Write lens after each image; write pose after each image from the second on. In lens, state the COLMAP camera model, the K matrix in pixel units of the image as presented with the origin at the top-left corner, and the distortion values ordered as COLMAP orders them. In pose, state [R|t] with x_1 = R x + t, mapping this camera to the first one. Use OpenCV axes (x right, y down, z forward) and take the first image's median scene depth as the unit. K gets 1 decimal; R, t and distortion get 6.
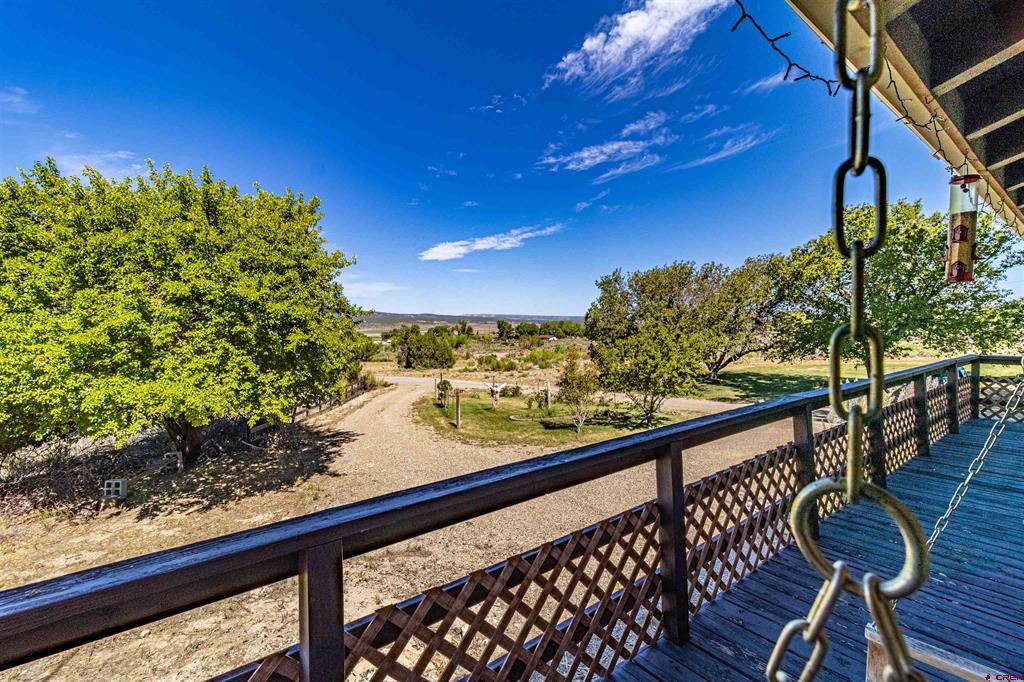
lens RADIAL K [[481.7, 0, 511.4], [0, 481.7, 327.9], [0, 0, 1]] dist [-0.005730, -0.000316]
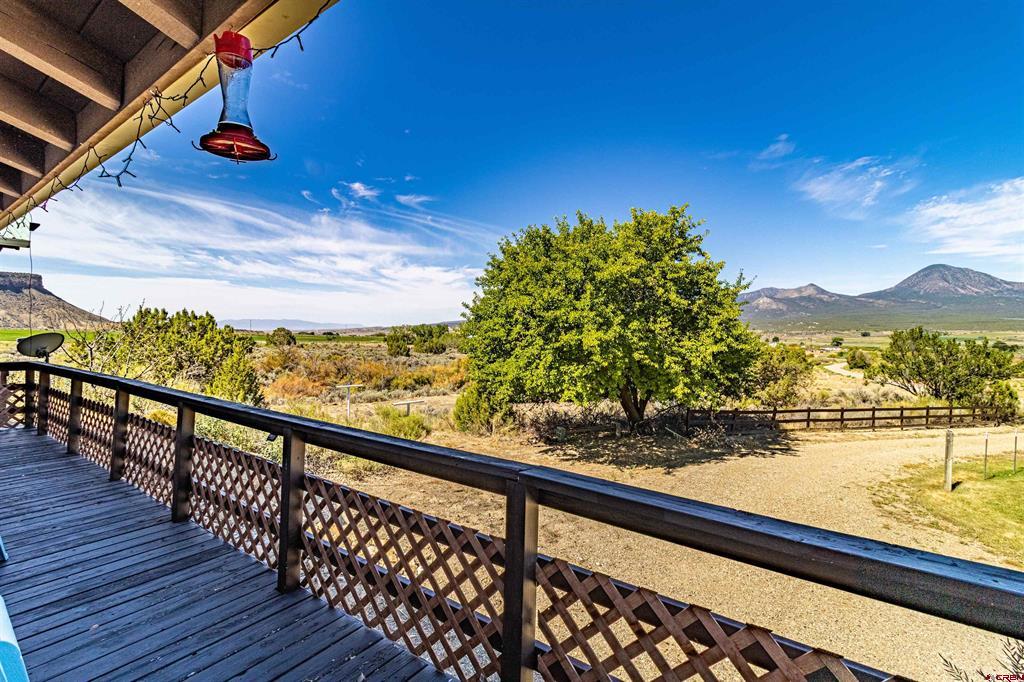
lens RADIAL K [[481.7, 0, 511.4], [0, 481.7, 327.9], [0, 0, 1]] dist [-0.005730, -0.000316]
pose [[0.240129, 0.010411, -0.970685, 0.634721], [-0.011062, 0.999907, 0.007988, -0.019896], [0.970678, 0.008819, 0.240222, 0.450257]]
